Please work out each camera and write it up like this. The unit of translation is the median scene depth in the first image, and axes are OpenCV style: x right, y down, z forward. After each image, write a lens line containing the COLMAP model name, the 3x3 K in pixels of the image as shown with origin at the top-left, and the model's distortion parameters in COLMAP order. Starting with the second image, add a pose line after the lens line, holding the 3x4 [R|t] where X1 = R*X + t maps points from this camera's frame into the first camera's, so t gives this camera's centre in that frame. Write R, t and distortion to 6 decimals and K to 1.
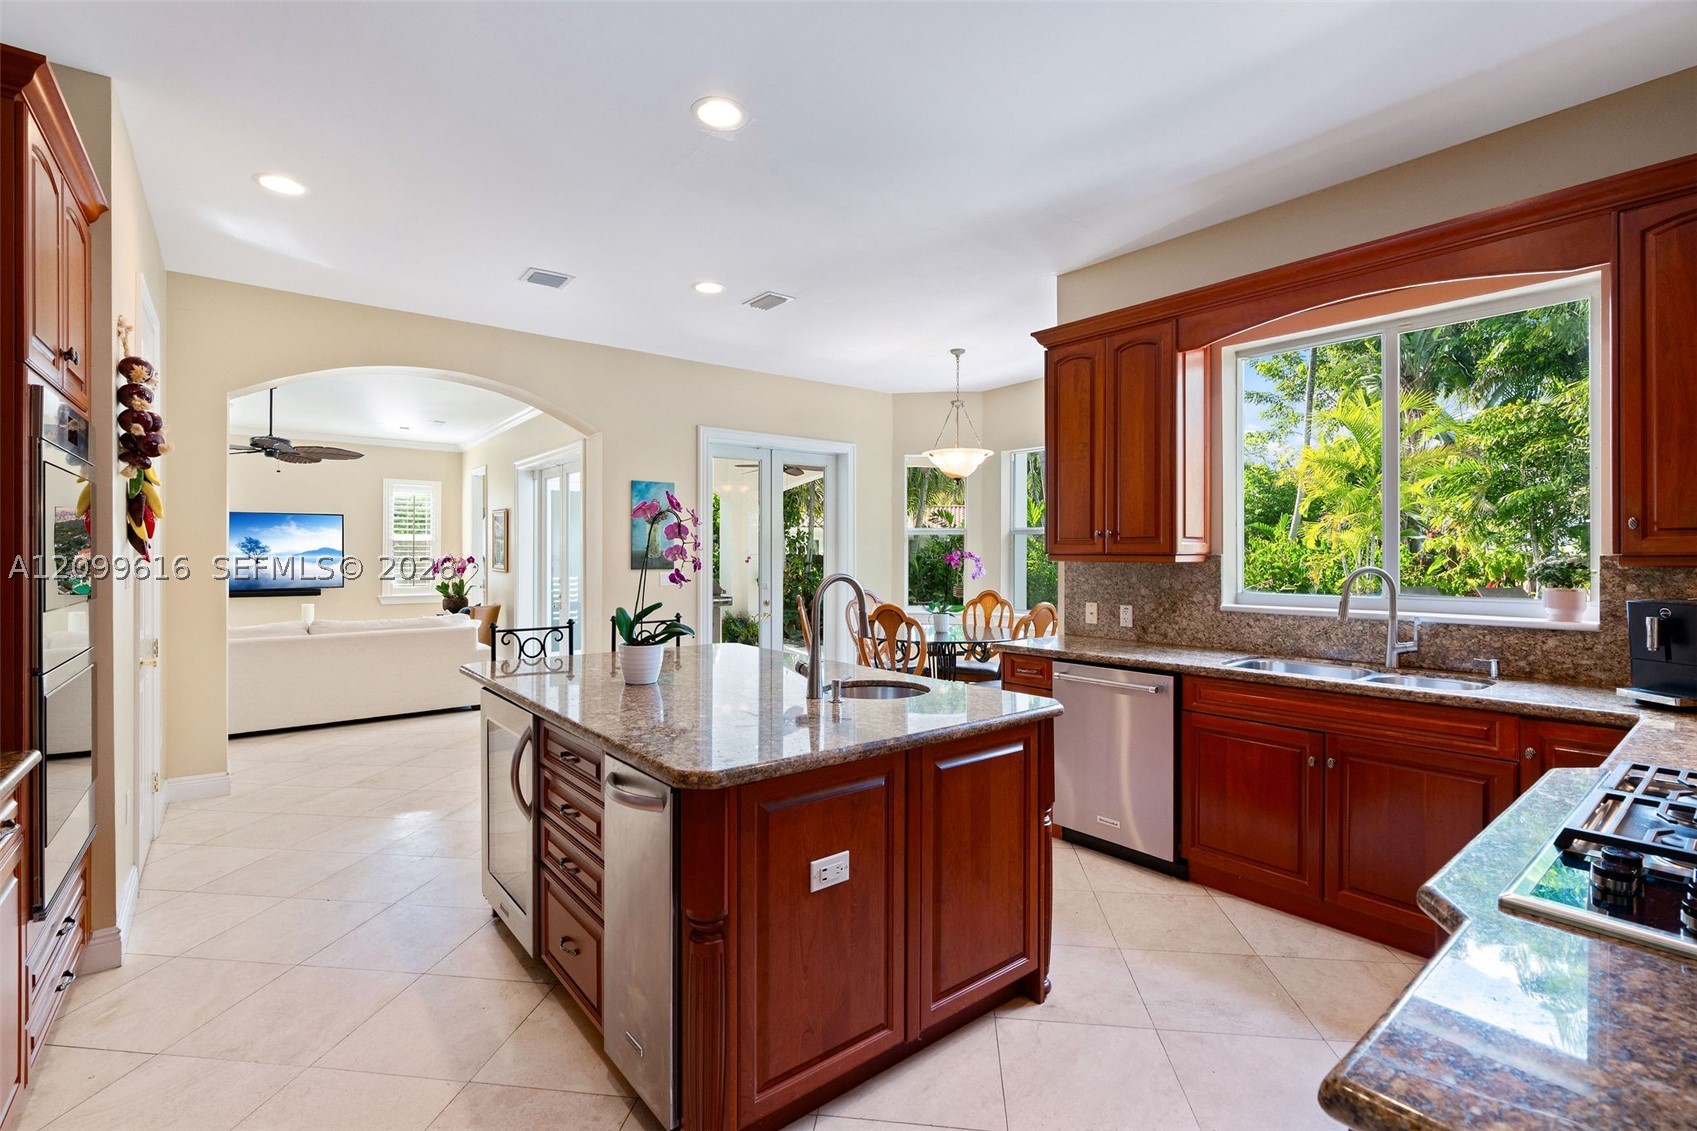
lens RADIAL K [[761.0, 0, 839.1], [0, 761.0, 556.0], [0, 0, 1]] dist [-0.007057, -0.000441]
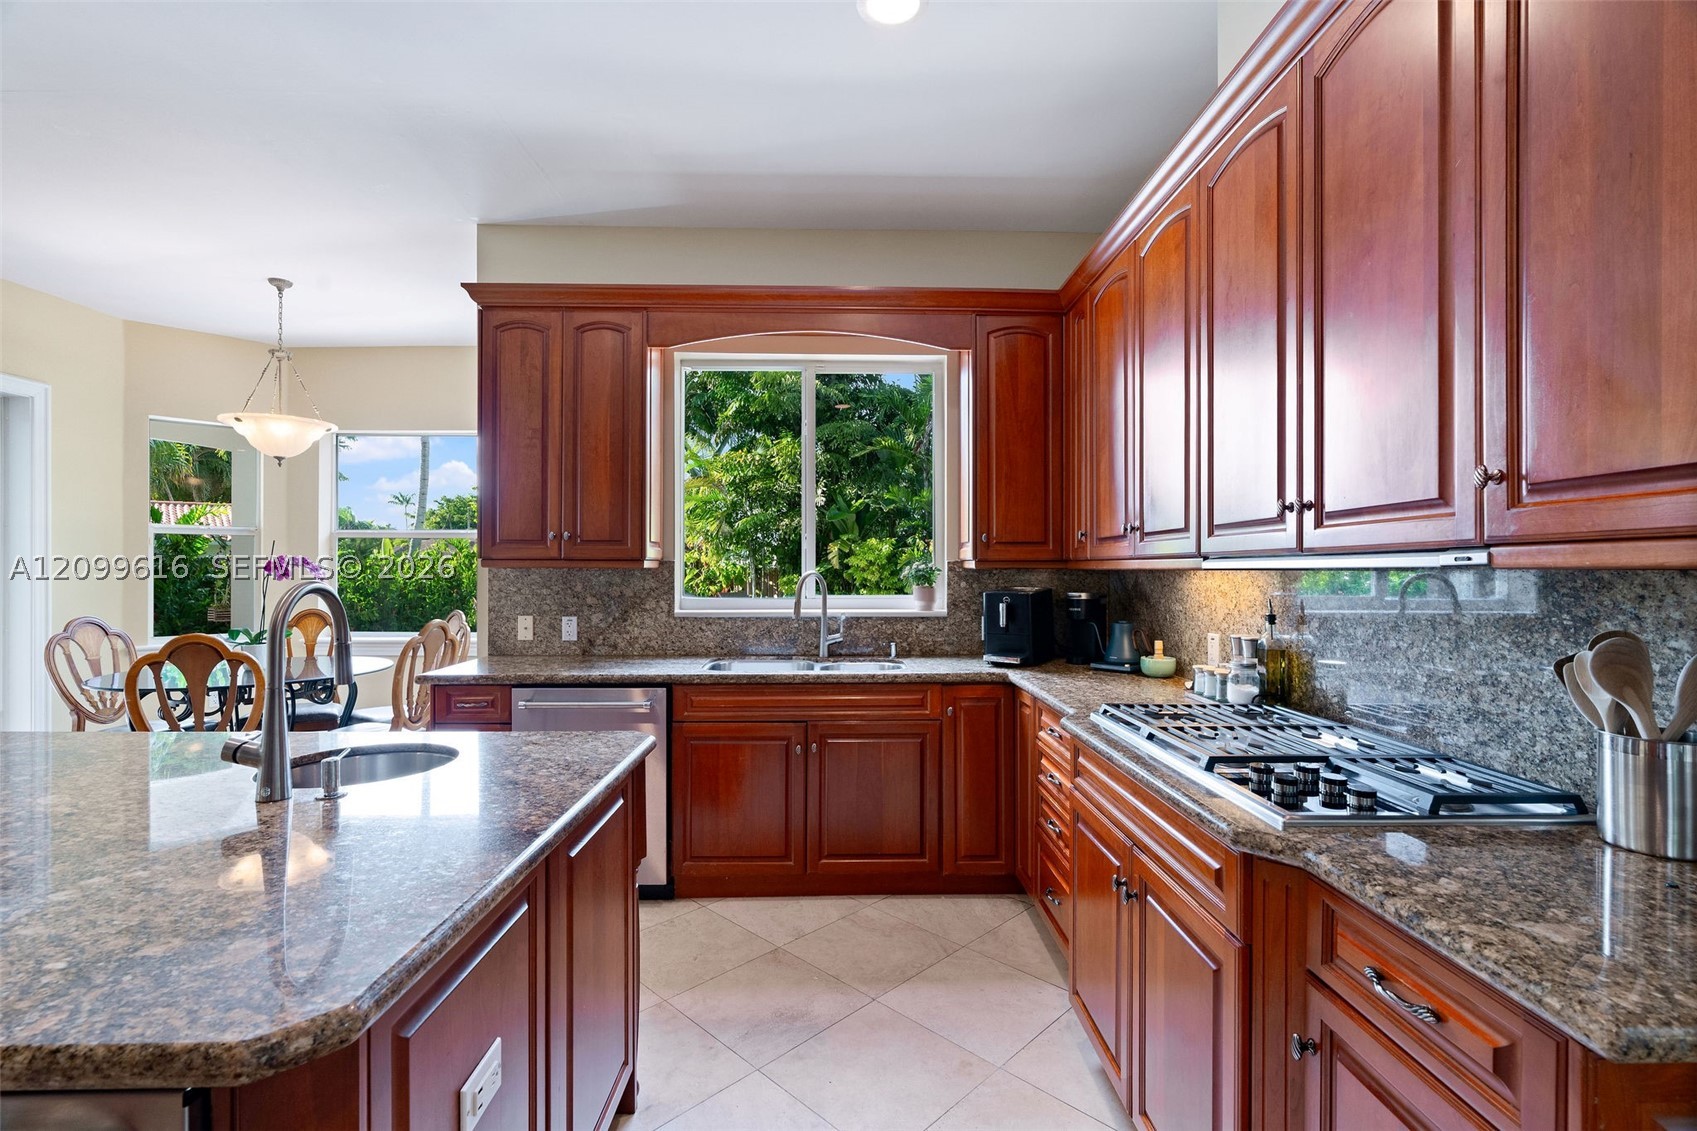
lens RADIAL K [[761.0, 0, 853.4], [0, 761.0, 571.1], [0, 0, 1]] dist [-0.007057, -0.000441]
pose [[0.610606, -0.002685, 0.791930, -0.142704], [0.000491, 0.999995, 0.003012, 0.009101], [-0.791935, -0.001450, 0.610604, 0.204810]]
